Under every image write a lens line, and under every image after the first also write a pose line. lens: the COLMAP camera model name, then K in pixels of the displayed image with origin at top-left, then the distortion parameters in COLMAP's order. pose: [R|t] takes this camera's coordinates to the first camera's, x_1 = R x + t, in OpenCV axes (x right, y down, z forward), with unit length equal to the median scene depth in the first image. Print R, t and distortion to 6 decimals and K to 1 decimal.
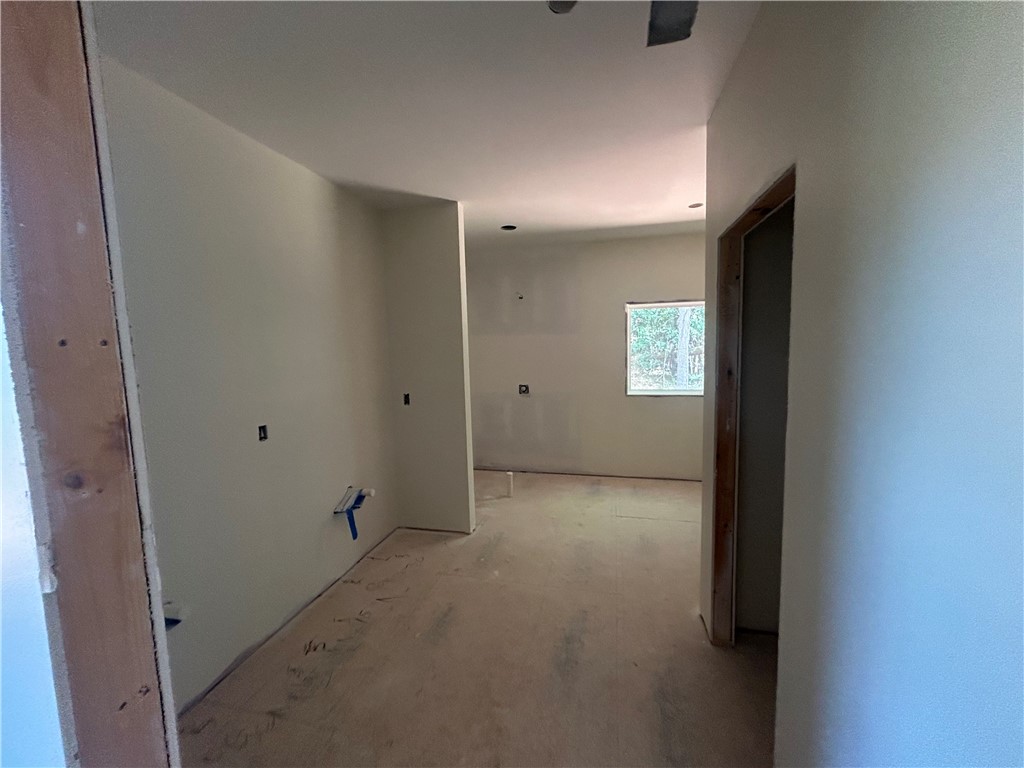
lens RADIAL K [[414.9, 0, 512.0], [0, 414.9, 384.0], [0, 0, 1]] dist [0.000881, 0.000683]
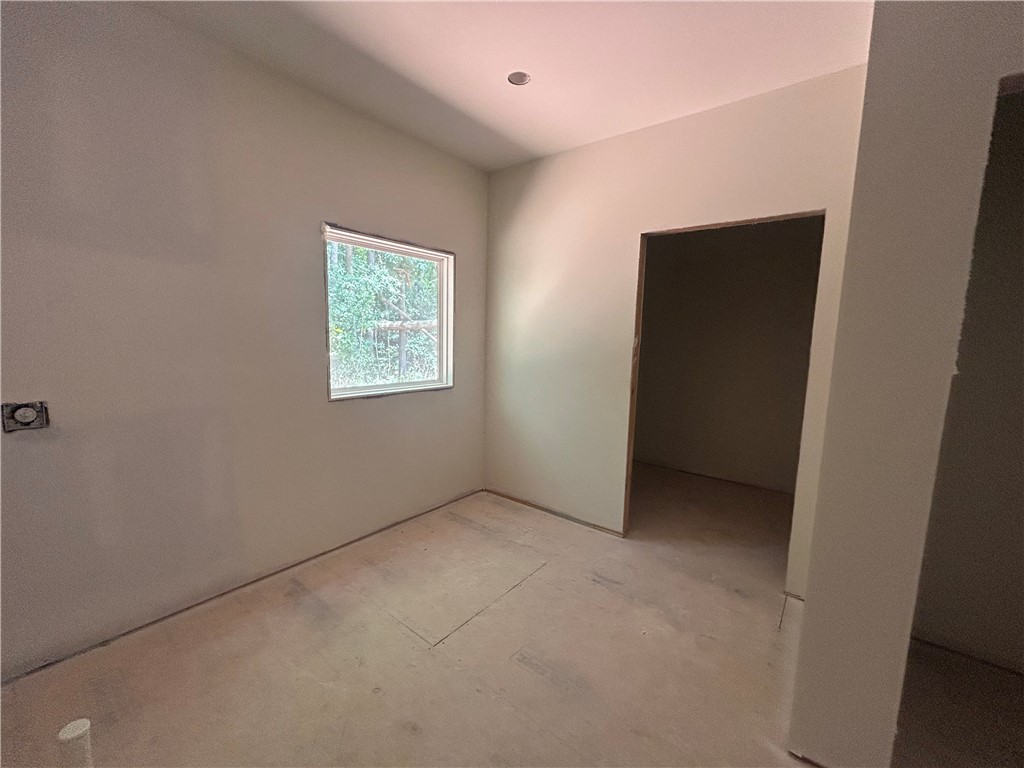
lens RADIAL K [[414.9, 0, 512.0], [0, 414.9, 384.0], [0, 0, 1]] dist [0.000881, 0.000683]
pose [[0.418429, -0.071063, 0.905465, -0.109619], [0.050102, 0.997222, 0.055111, -0.011826], [-0.906867, 0.022306, 0.420827, 0.574273]]
